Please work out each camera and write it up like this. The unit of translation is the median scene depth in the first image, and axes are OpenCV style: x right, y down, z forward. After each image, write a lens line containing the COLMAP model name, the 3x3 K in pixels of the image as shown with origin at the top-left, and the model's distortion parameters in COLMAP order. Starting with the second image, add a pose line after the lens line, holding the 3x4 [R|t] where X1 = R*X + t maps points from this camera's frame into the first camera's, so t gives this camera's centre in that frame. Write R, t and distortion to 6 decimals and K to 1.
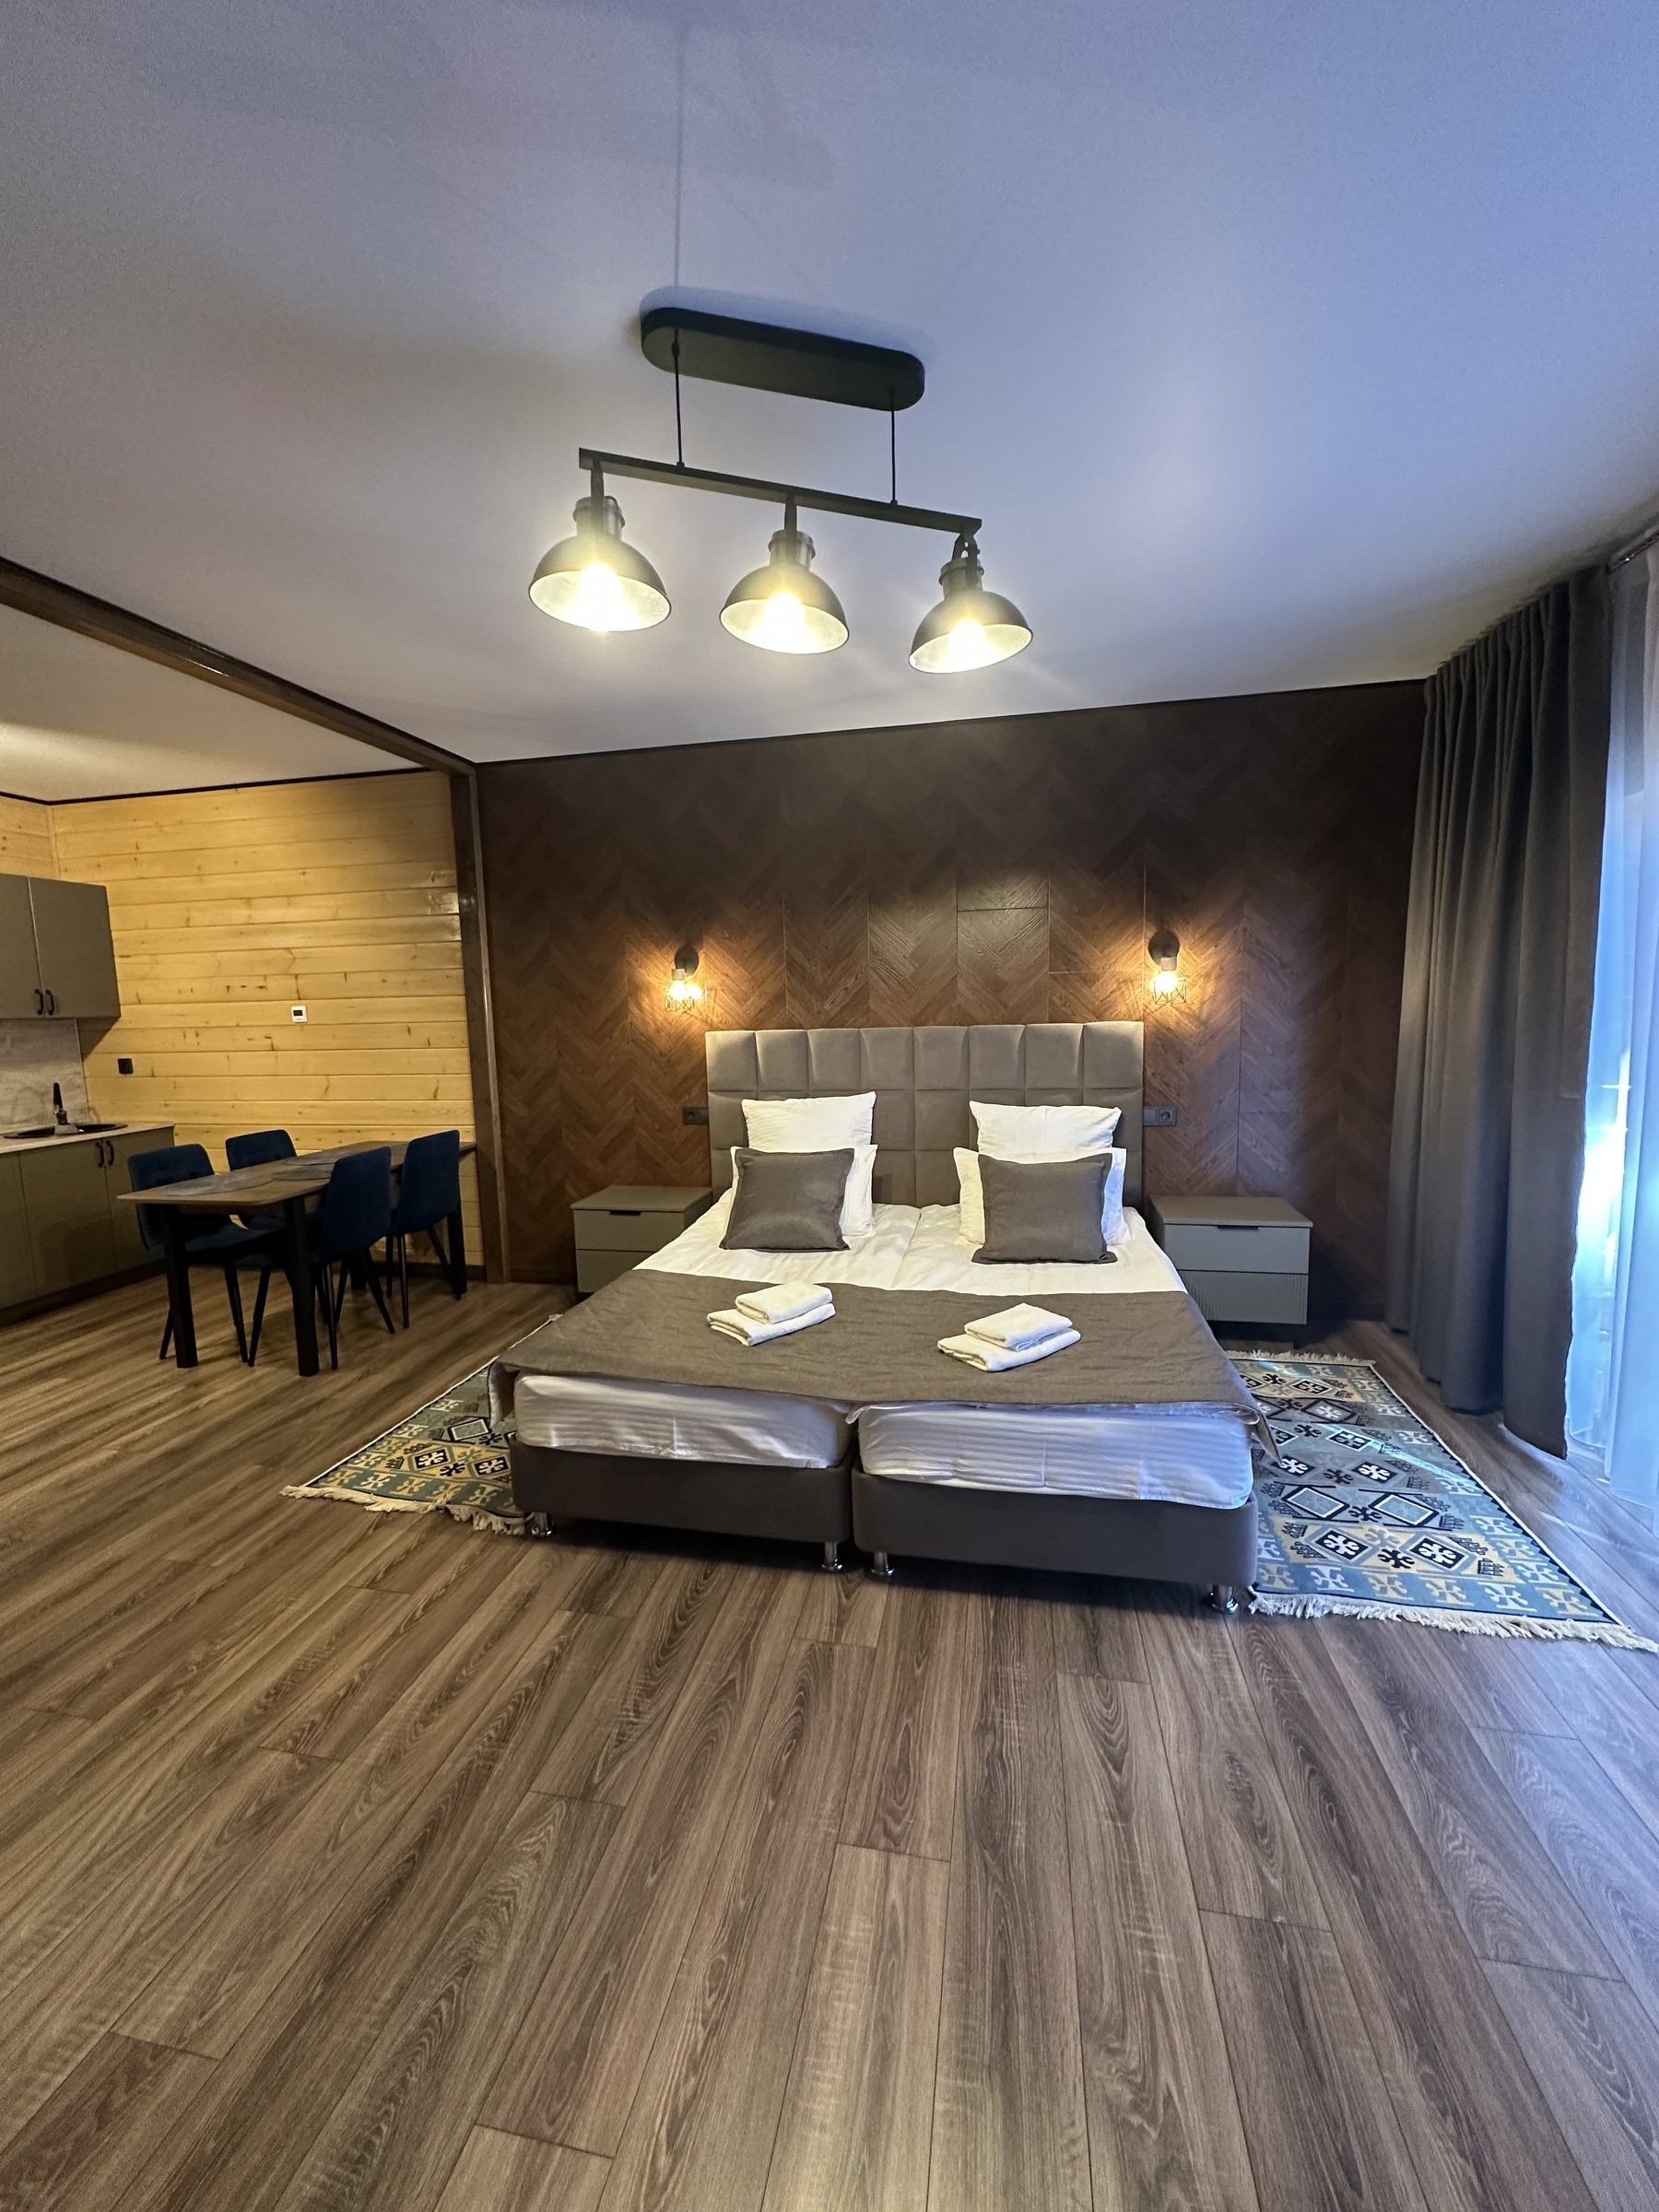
lens RADIAL K [[861.9, 0, 832.0], [0, 861.9, 1110.9], [0, 0, 1]] dist [-0.010633, 0.000477]
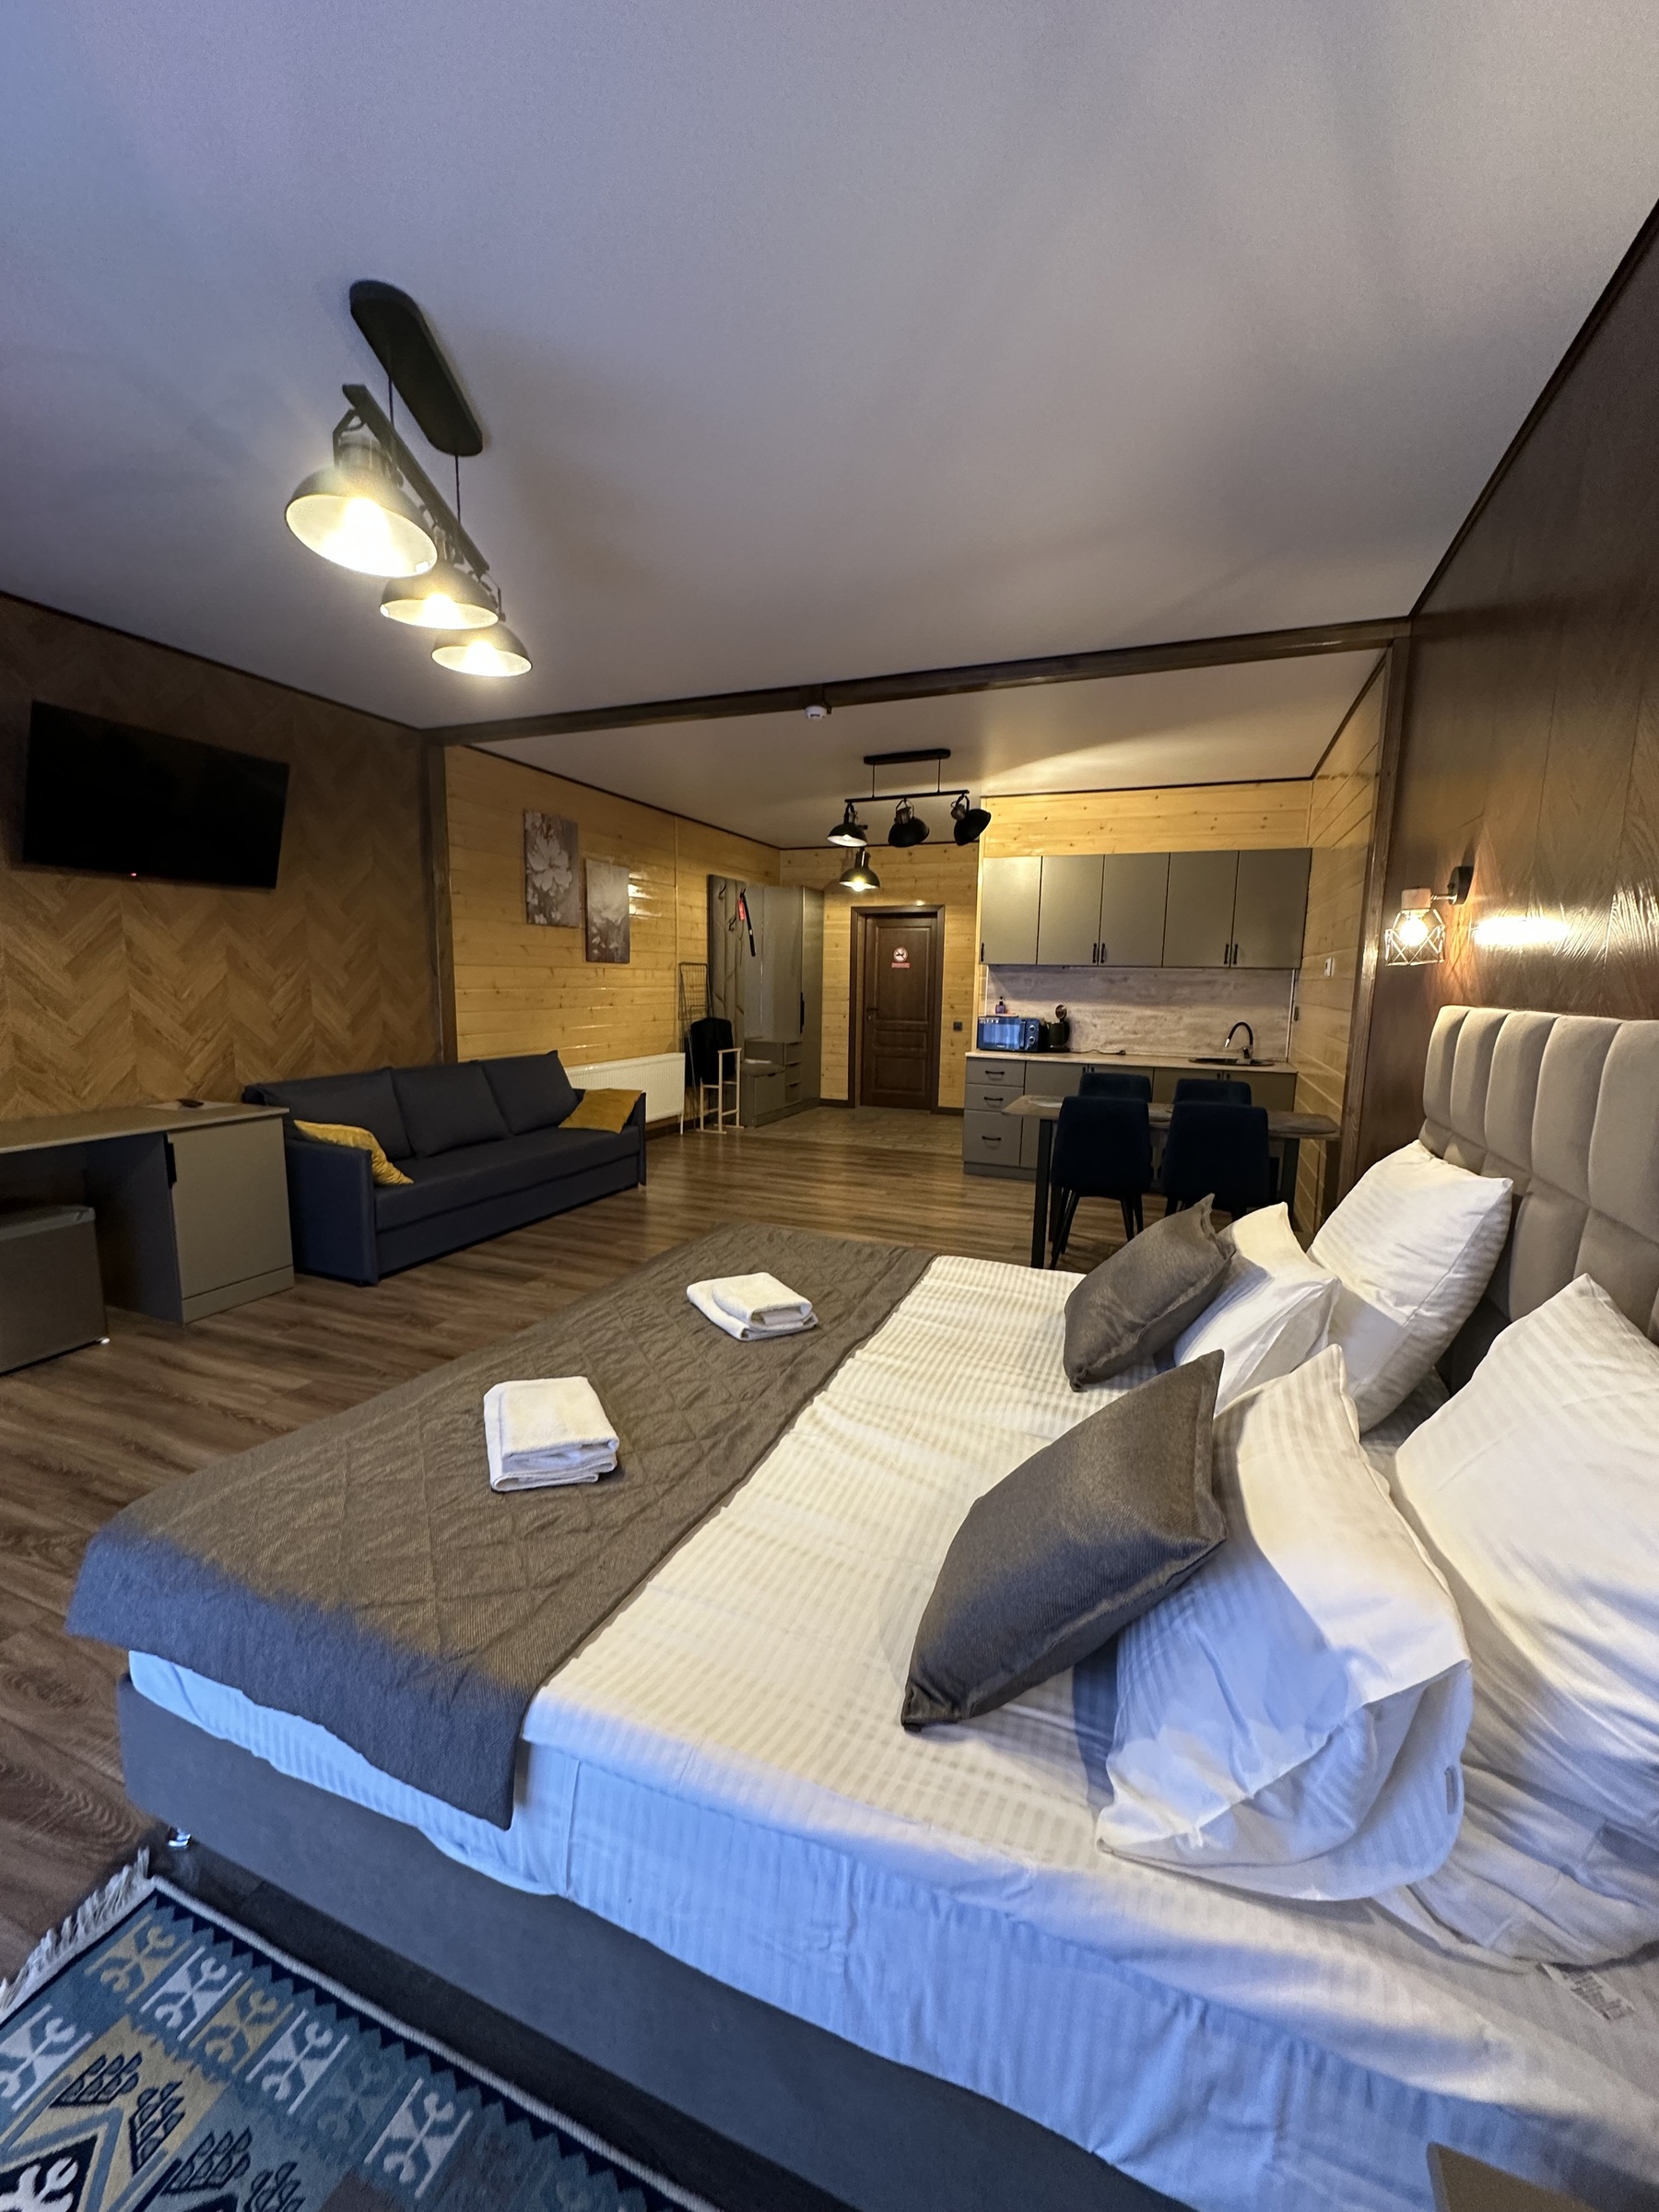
lens RADIAL K [[876.8, 0, 830.4], [0, 876.8, 1107.7], [0, 0, 1]] dist [-0.002043, 0.000126]
pose [[-0.170111, 0.164061, -0.971672, 0.782712], [-0.135850, 0.972724, 0.188022, -0.136326], [0.976016, 0.163986, -0.143183, 1.241099]]
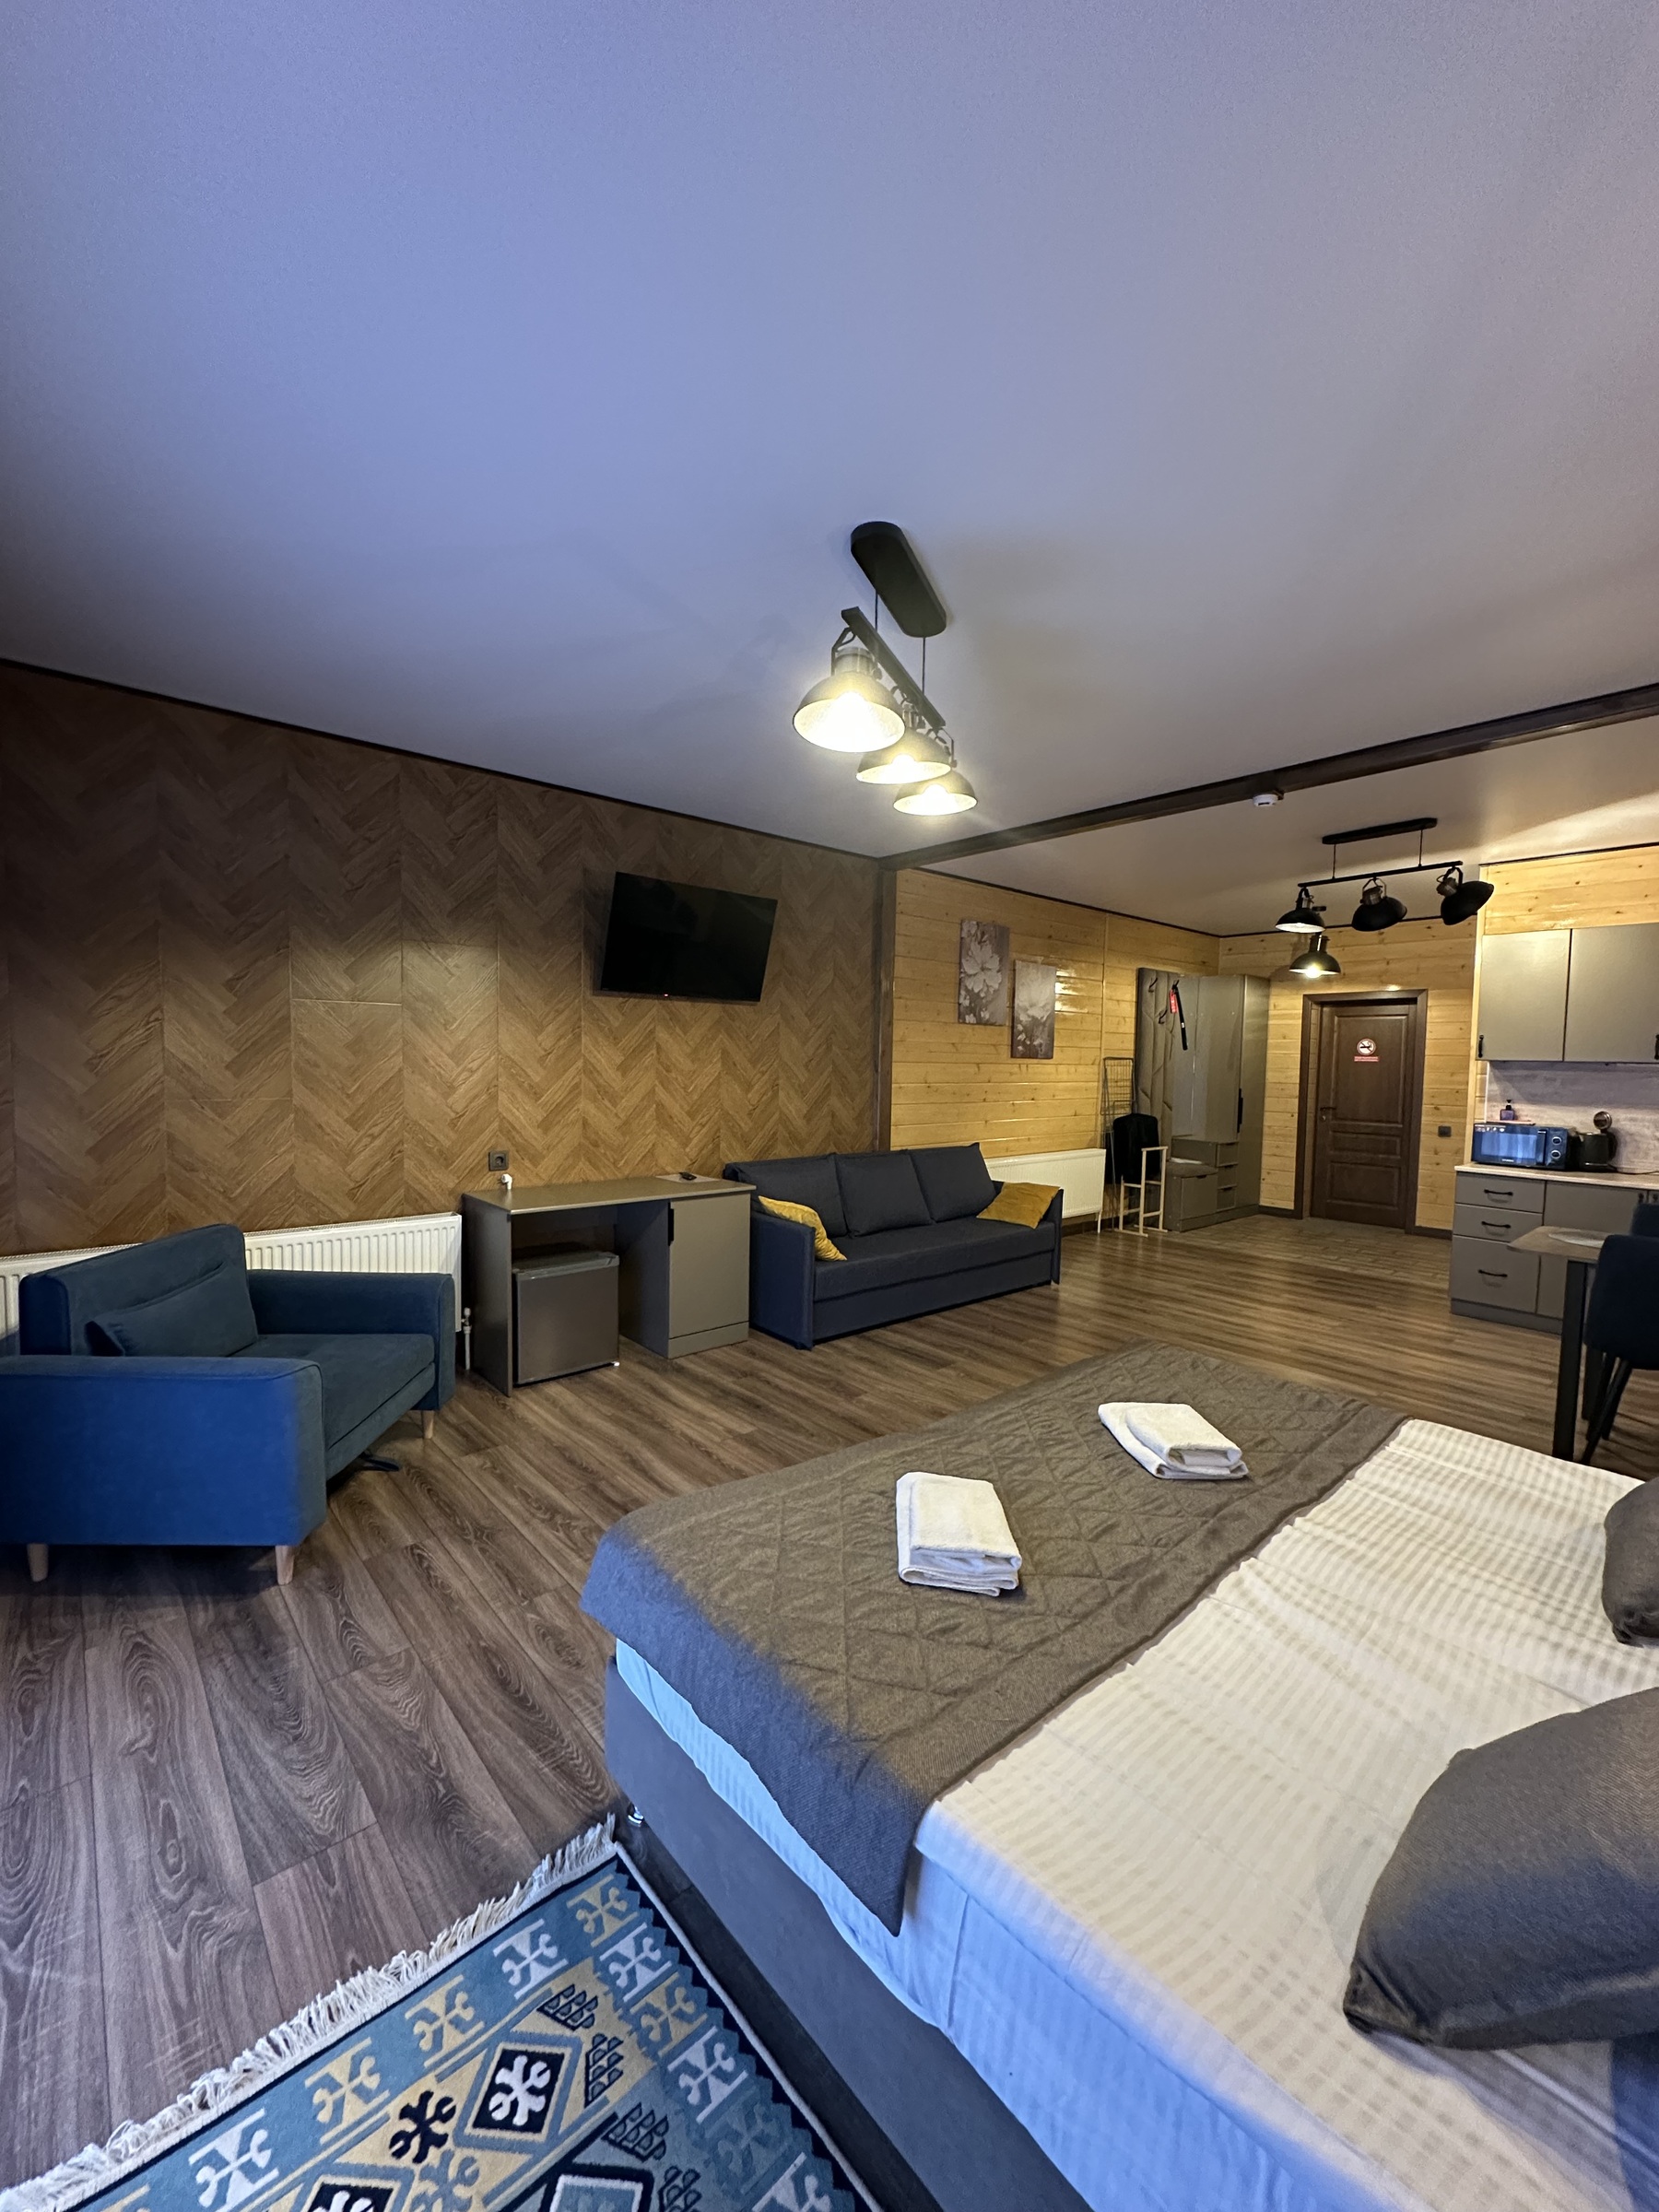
lens RADIAL K [[878.5, 0, 829.5], [0, 878.5, 1106.0], [0, 0, 1]] dist [-0.004147, 0.000941]
pose [[-0.597888, 0.056840, -0.799562, 0.797898], [-0.103725, 0.983610, 0.147486, -0.159956], [0.794840, 0.171114, -0.582193, 1.241071]]
